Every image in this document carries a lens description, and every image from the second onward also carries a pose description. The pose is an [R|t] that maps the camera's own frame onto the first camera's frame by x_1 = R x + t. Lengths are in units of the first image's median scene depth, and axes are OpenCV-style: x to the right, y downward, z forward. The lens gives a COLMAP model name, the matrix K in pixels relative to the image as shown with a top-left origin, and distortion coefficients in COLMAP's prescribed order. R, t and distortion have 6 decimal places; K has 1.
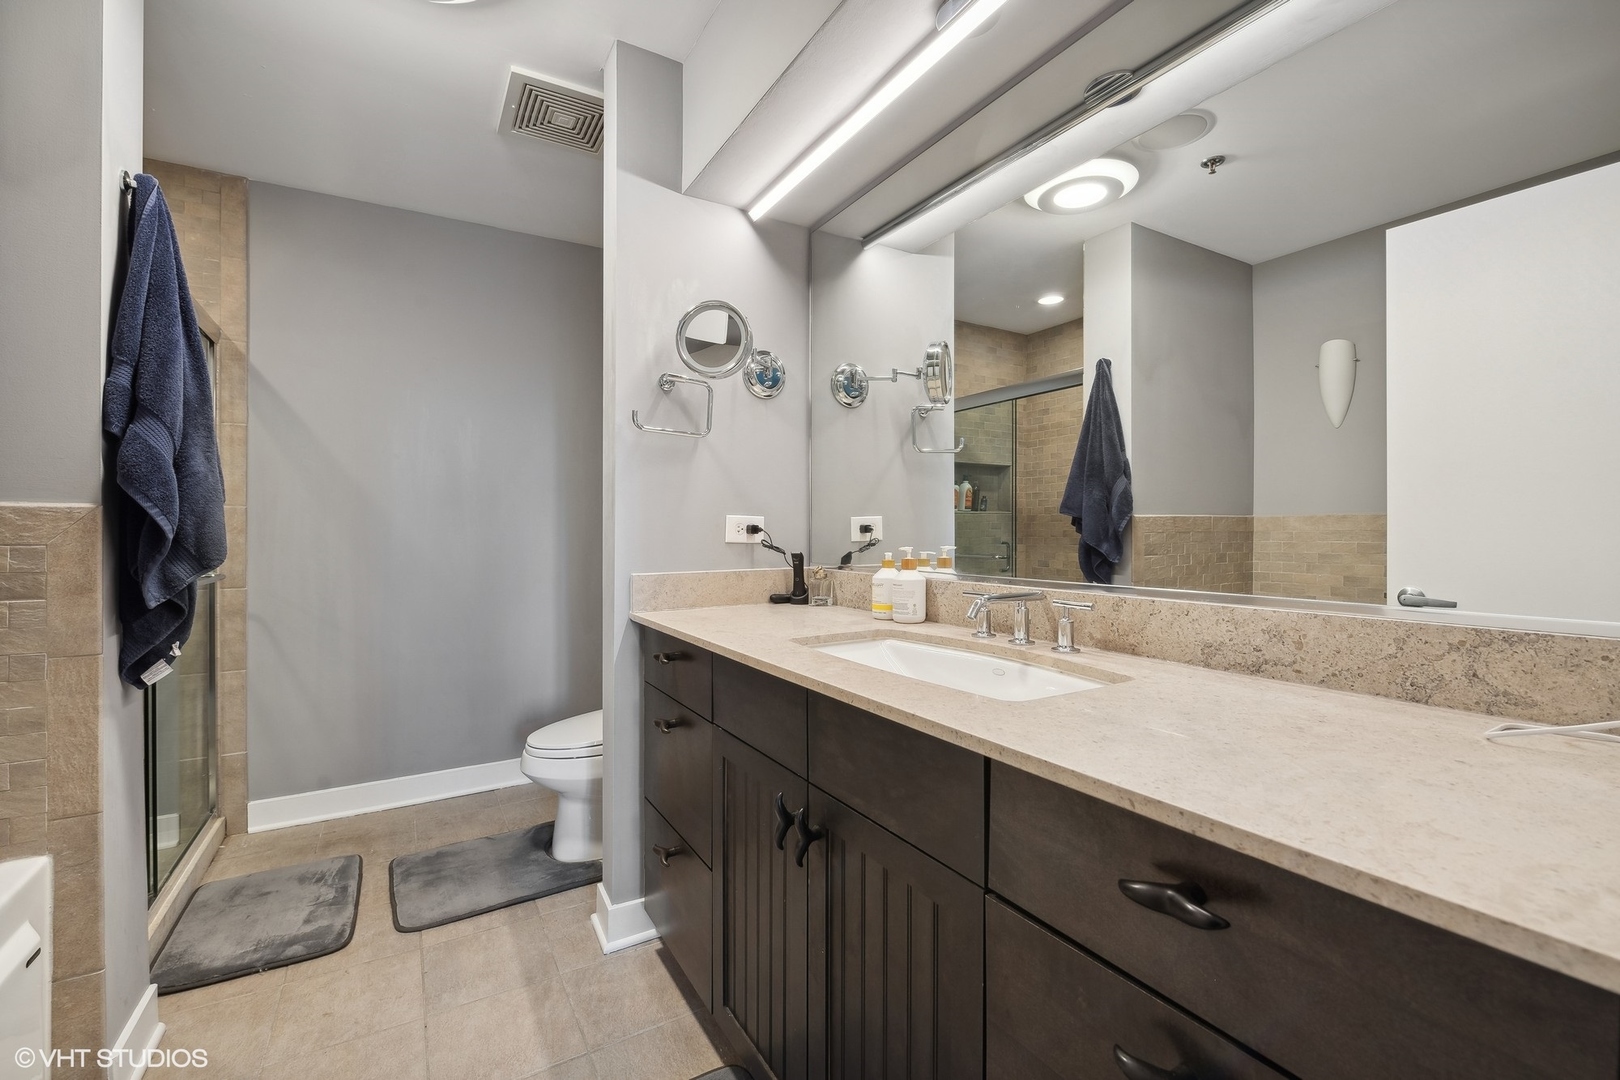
lens RADIAL K [[694.2, 0, 806.9], [0, 694.2, 532.9], [0, 0, 1]] dist [-0.002537, 0.000094]
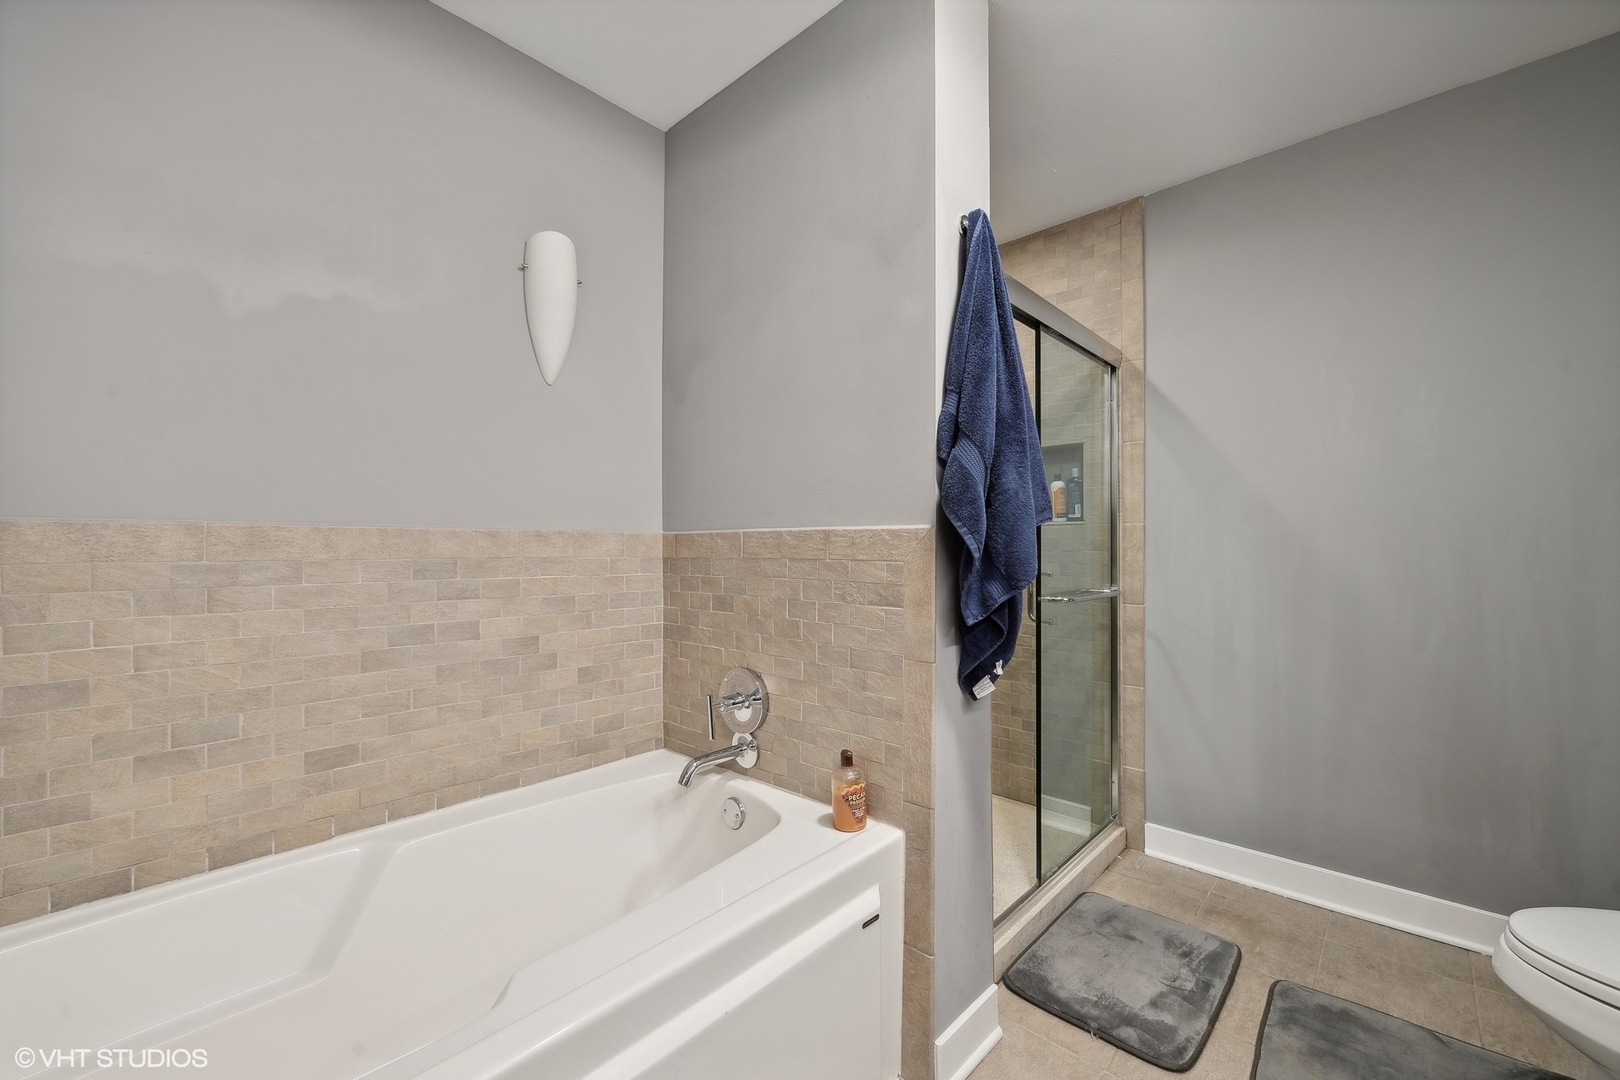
lens RADIAL K [[648.8, 0, 801.2], [0, 648.8, 536.9], [0, 0, 1]] dist [-0.006780, -0.000229]
pose [[0.276682, -0.010821, -0.960901, -0.068150], [-0.004735, 0.999909, -0.012623, -0.006105], [0.960950, 0.008043, 0.276605, 0.358126]]
